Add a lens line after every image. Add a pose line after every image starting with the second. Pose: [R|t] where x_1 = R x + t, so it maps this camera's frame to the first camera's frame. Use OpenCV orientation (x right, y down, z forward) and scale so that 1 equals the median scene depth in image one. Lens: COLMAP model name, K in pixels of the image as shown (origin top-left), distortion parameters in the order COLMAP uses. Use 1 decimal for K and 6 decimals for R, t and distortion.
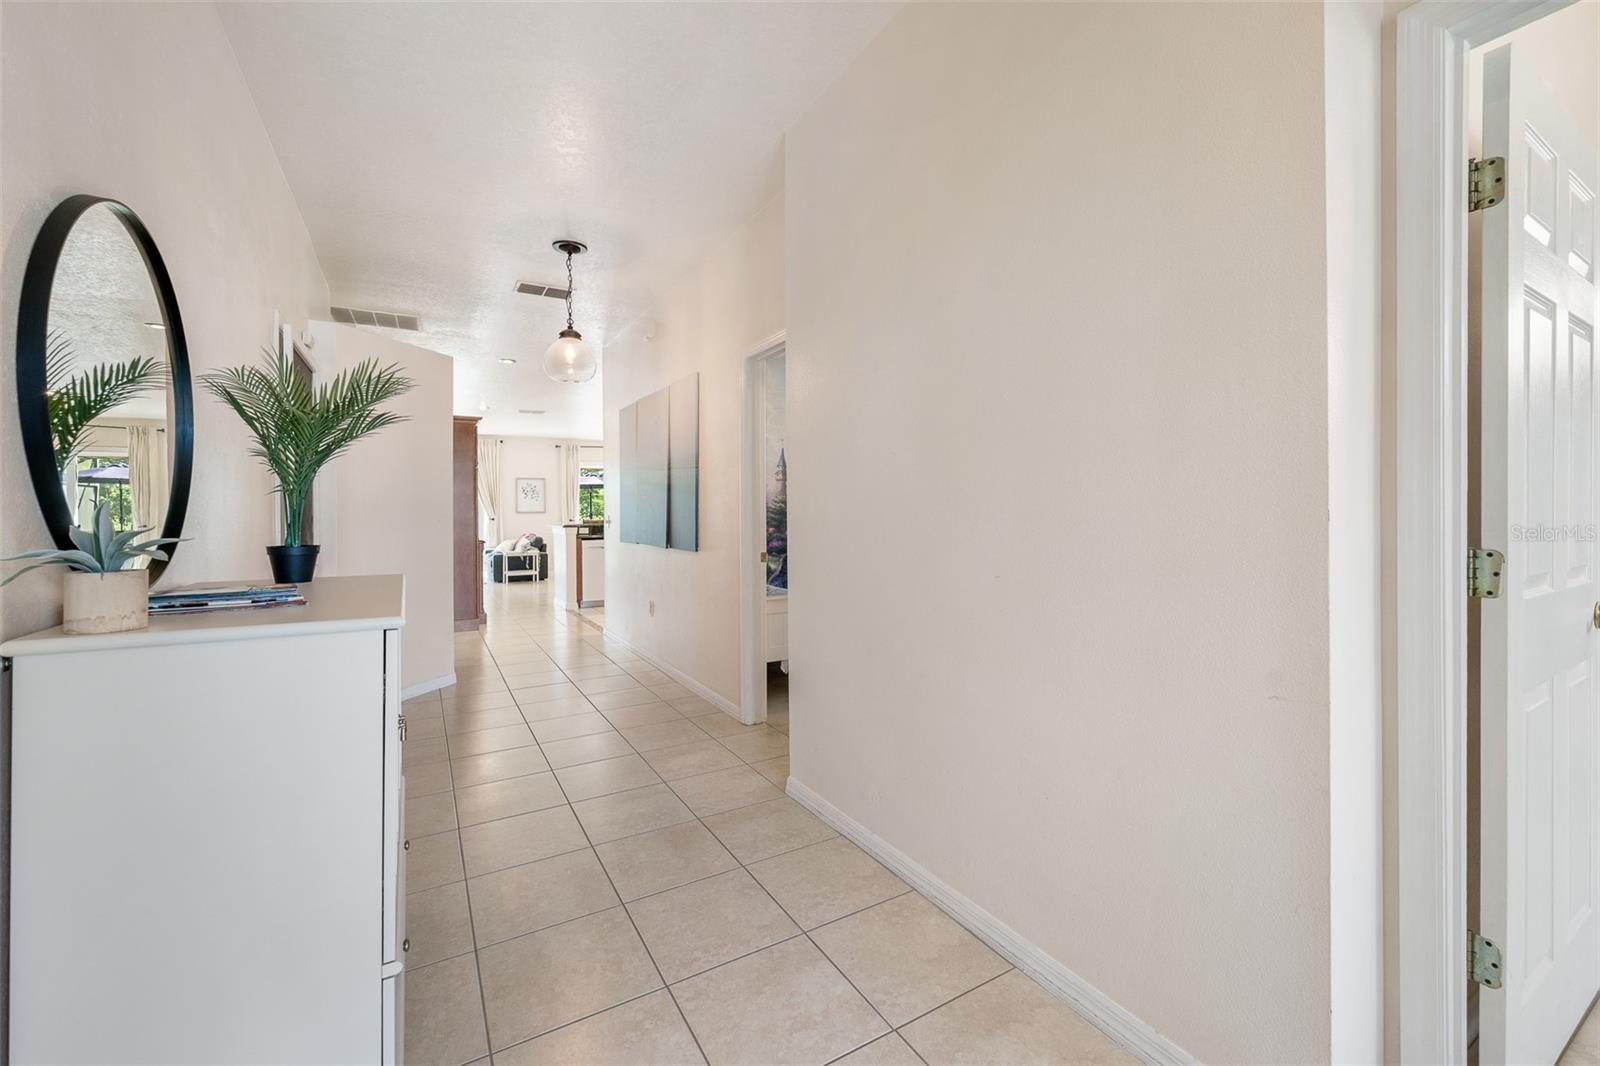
lens RADIAL K [[647.1, 0, 799.3], [0, 647.1, 512.7], [0, 0, 1]] dist [0.000183, 0.000006]
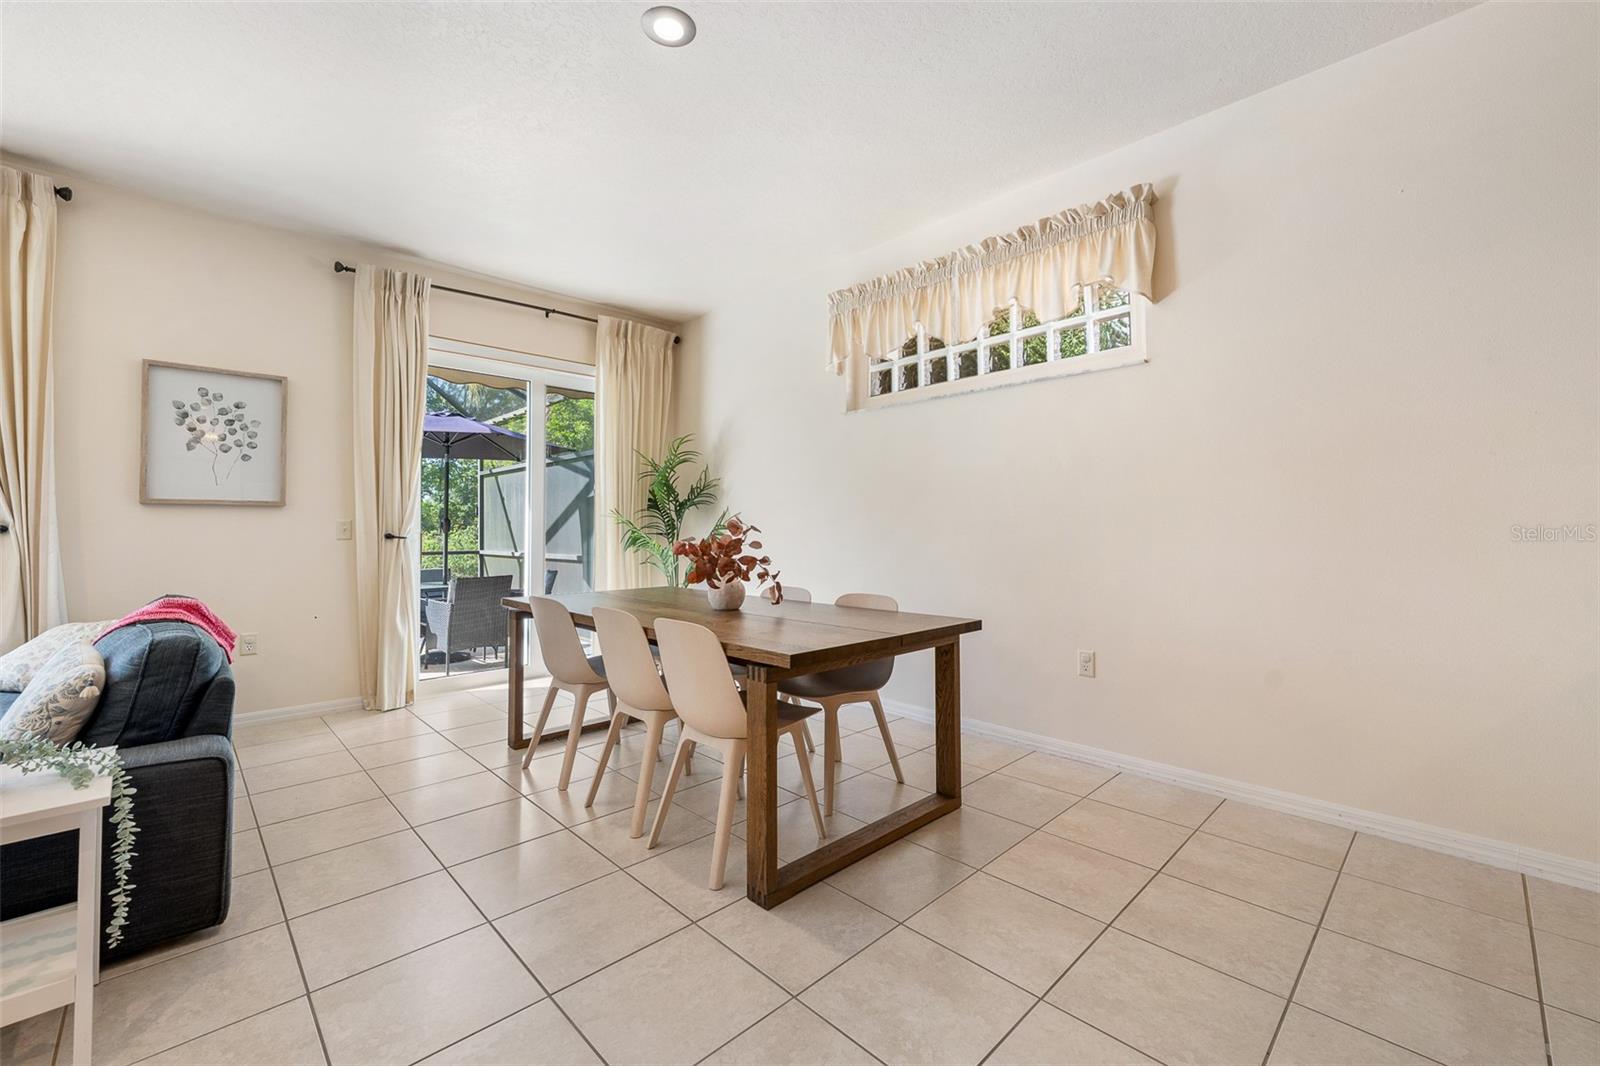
lens RADIAL K [[656.5, 0, 809.0], [0, 656.5, 515.0], [0, 0, 1]] dist [0.000154, 0.000132]
pose [[0.971190, 0.010250, 0.238085, -0.260542], [-0.003826, 0.999616, -0.027431, 0.010518], [-0.238275, 0.025730, 0.970857, 0.723741]]
